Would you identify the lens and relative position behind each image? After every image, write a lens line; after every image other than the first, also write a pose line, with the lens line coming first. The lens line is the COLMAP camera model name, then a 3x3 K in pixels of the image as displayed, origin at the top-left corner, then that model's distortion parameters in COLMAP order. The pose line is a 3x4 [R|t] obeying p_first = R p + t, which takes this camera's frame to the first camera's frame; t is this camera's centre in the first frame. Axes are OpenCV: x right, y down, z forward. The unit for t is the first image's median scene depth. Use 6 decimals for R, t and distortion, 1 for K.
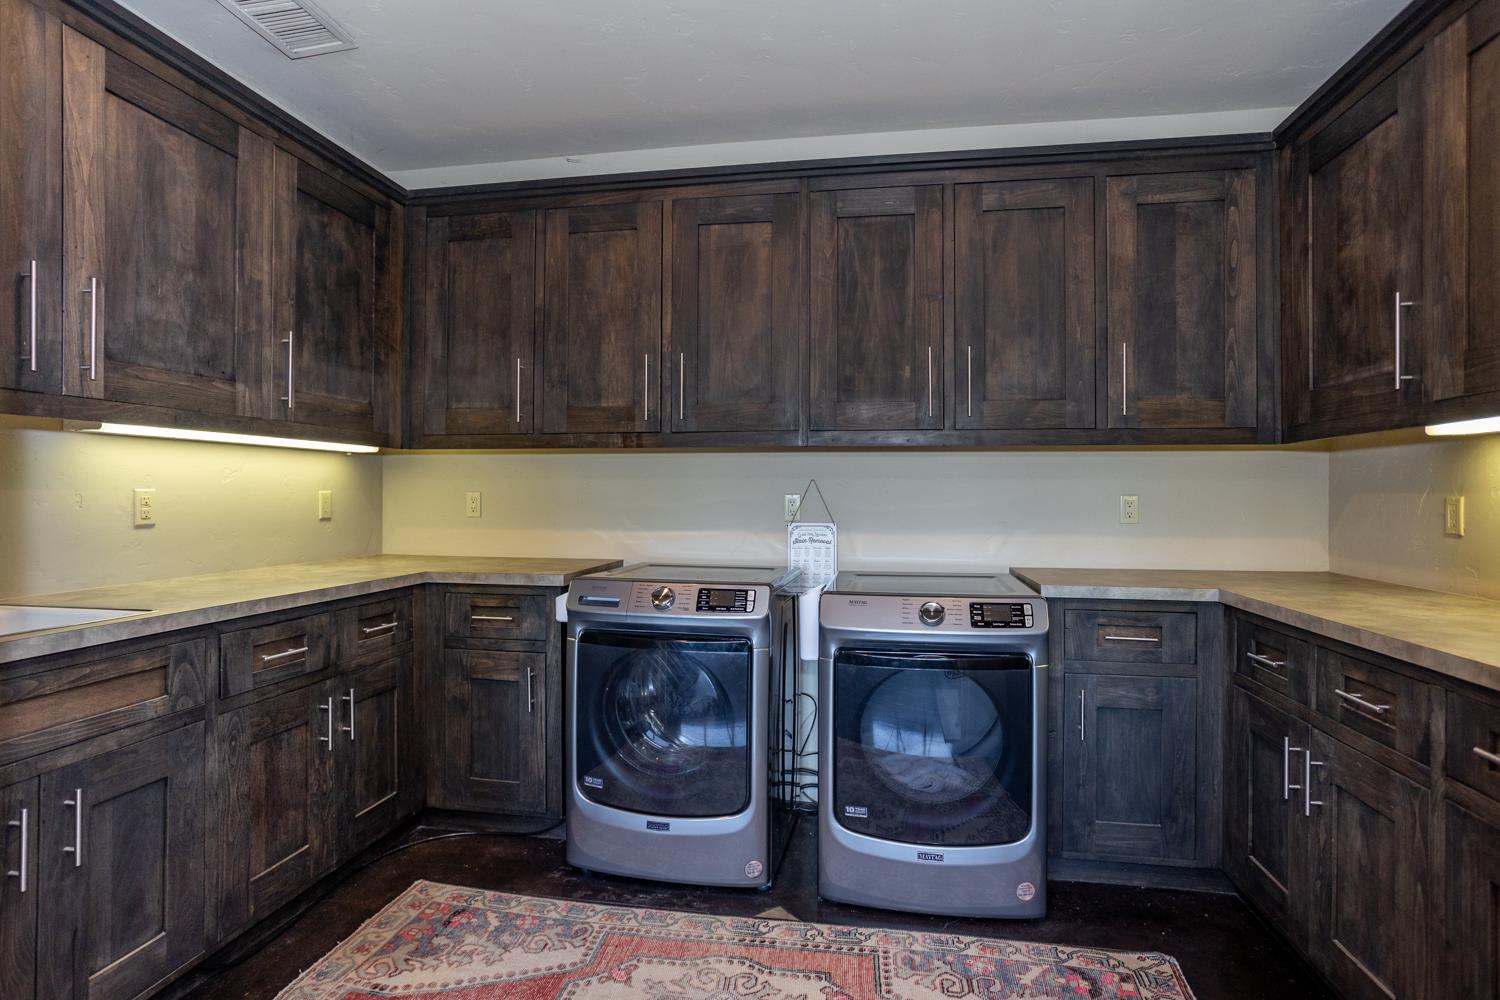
lens RADIAL K [[762.2, 0, 747.0], [0, 762.2, 495.7], [0, 0, 1]] dist [-0.013369, 0.001370]
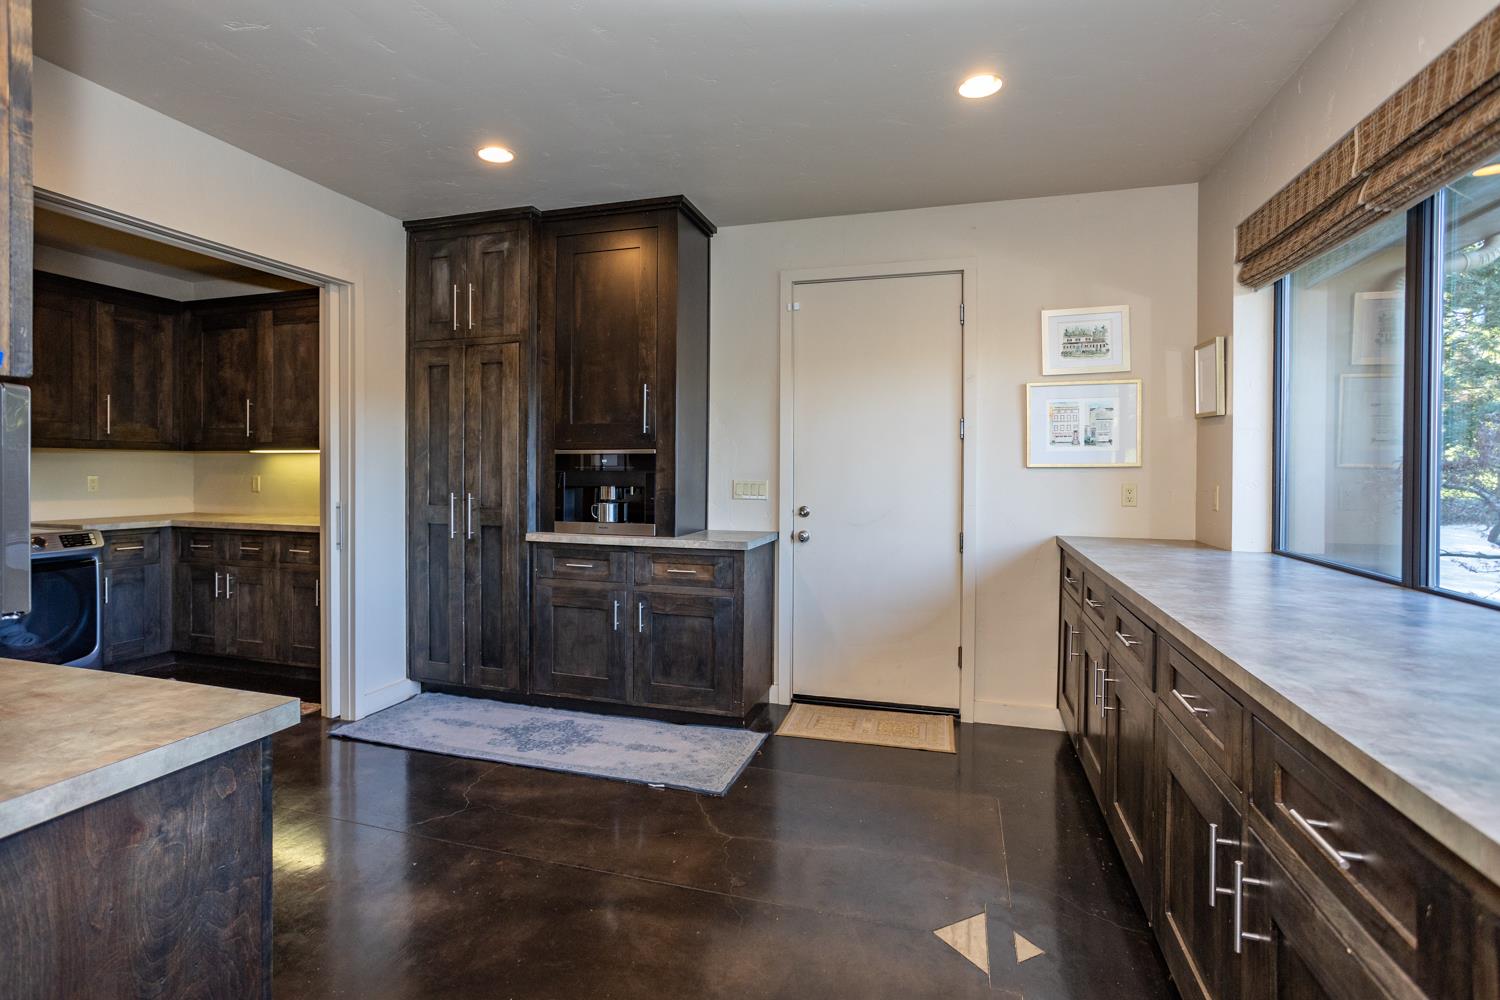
lens RADIAL K [[743.2, 0, 729.3], [0, 743.2, 472.4], [0, 0, 1]] dist [-0.006550, -0.000585]
pose [[0.131396, -0.010182, 0.991278, -1.229232], [-0.006313, 0.999918, 0.011108, -0.045380], [-0.991310, -0.007718, 0.131321, -0.834072]]
